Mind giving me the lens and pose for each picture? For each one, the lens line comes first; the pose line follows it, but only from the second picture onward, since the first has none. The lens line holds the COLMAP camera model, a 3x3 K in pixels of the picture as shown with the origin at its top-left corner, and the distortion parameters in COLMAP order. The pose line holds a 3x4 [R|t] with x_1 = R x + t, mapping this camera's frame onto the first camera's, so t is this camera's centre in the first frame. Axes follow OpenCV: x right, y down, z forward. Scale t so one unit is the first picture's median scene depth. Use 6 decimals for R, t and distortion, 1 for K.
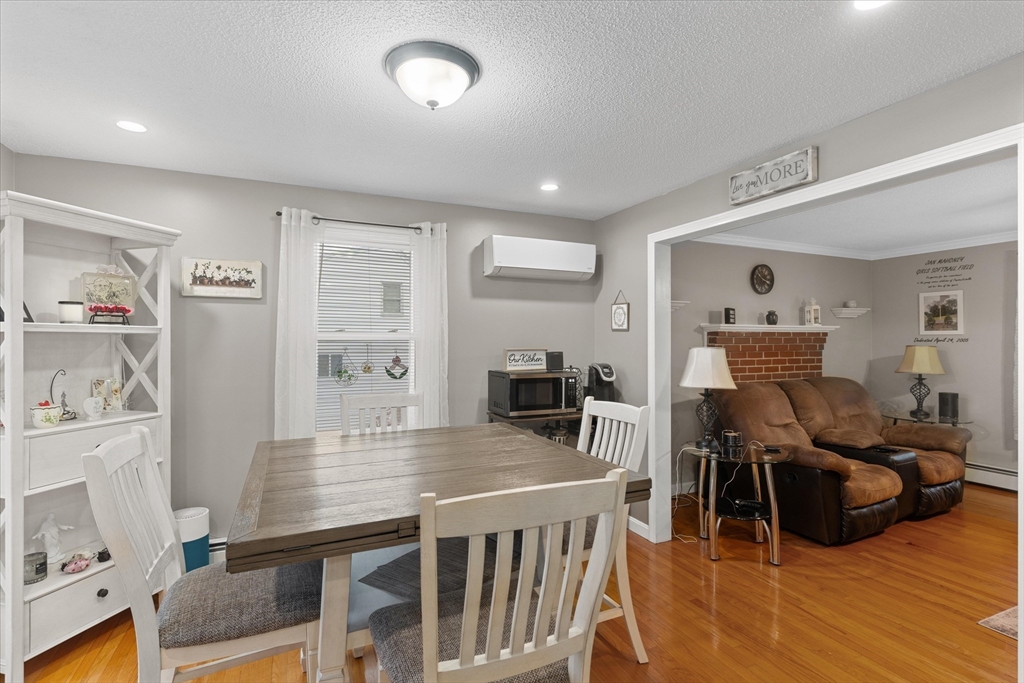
lens RADIAL K [[486.7, 0, 515.1], [0, 486.7, 339.8], [0, 0, 1]] dist [0.010949, 0.000066]
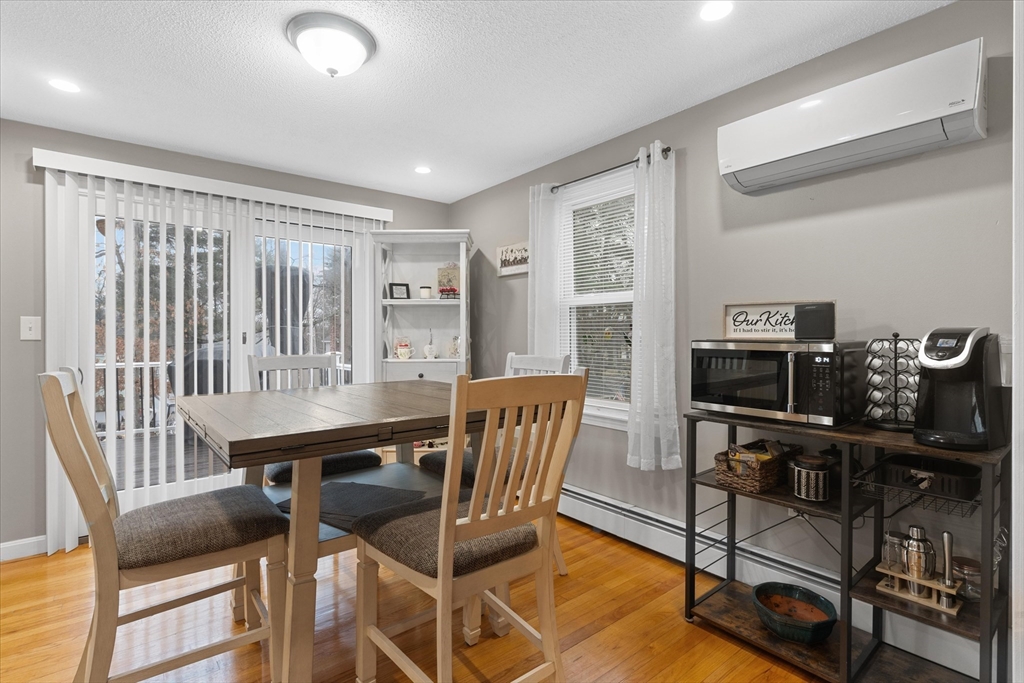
lens RADIAL K [[486.7, 0, 516.1], [0, 486.7, 335.1], [0, 0, 1]] dist [0.010949, 0.000066]
pose [[0.266424, -0.001361, -0.963855, 0.513267], [0.003899, 0.999992, -0.000334, 0.058531], [0.963848, -0.003669, 0.266427, 0.579383]]
